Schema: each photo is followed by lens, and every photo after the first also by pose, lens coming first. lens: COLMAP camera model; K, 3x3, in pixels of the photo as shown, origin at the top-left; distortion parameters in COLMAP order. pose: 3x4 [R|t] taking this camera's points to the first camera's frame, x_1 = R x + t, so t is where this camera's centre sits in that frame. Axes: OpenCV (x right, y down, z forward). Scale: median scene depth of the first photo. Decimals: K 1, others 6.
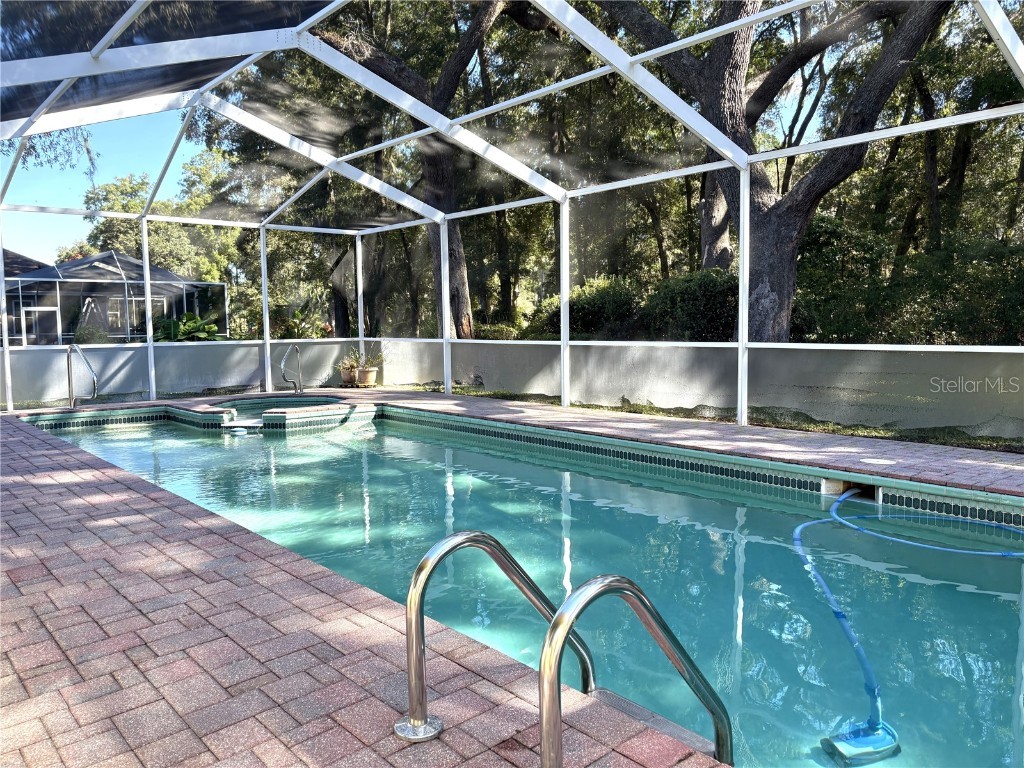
lens RADIAL K [[769.1, 0, 517.4], [0, 769.1, 383.3], [0, 0, 1]] dist [0.005938, -0.006051]
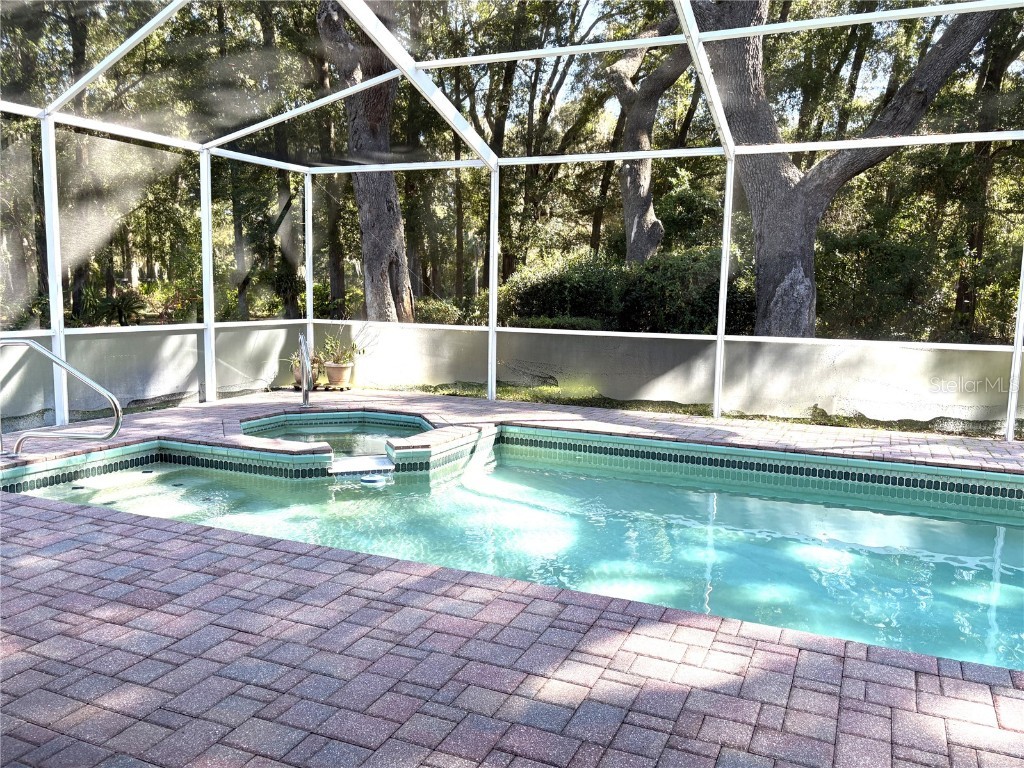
lens RADIAL K [[823.8, 0, 511.5], [0, 823.8, 385.5], [0, 0, 1]] dist [0.006658, 0.005868]
pose [[0.909042, -0.020400, 0.416205, -0.430295], [0.004007, 0.999183, 0.040222, -0.033944], [-0.416686, -0.034895, 0.908381, 0.272178]]
